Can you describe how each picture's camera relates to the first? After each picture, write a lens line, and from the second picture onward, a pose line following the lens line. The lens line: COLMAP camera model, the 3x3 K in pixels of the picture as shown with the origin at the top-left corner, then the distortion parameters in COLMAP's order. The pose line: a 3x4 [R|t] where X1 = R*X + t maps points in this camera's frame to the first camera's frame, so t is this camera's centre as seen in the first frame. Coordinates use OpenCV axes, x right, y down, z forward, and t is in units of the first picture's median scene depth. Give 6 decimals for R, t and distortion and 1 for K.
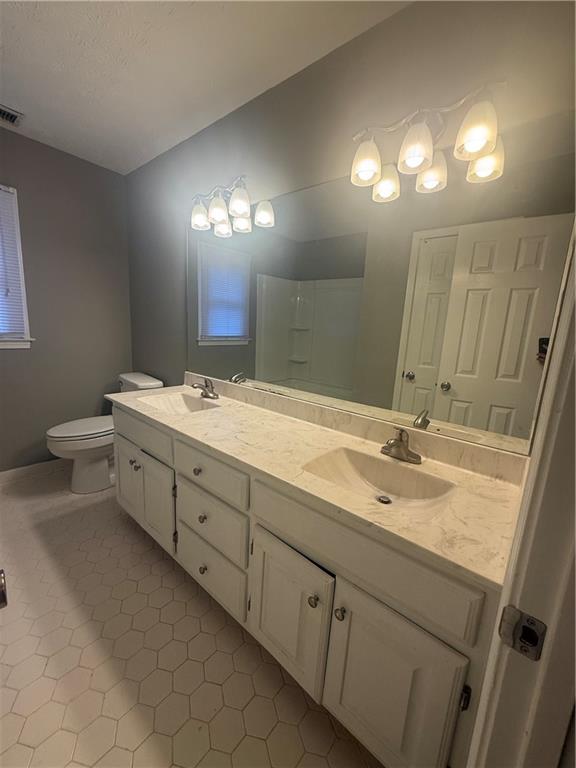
lens RADIAL K [[307.1, 0, 287.9], [0, 307.1, 383.0], [0, 0, 1]] dist [-0.001669, -0.000183]
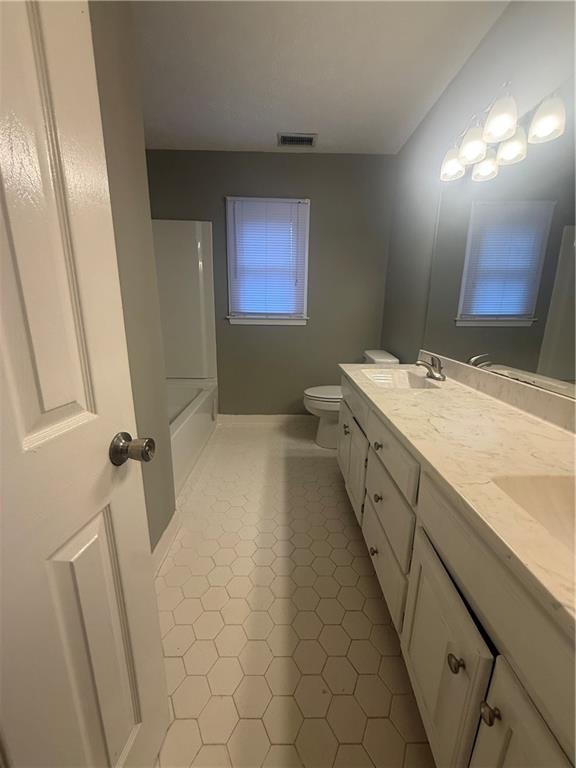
lens RADIAL K [[307.1, 0, 288.0], [0, 307.1, 383.7], [0, 0, 1]] dist [-0.001669, -0.000183]
pose [[0.653139, 0.134637, -0.745173, 0.123176], [-0.108618, 0.990548, 0.083767, 0.034669], [0.749408, 0.026228, 0.661589, 0.115705]]
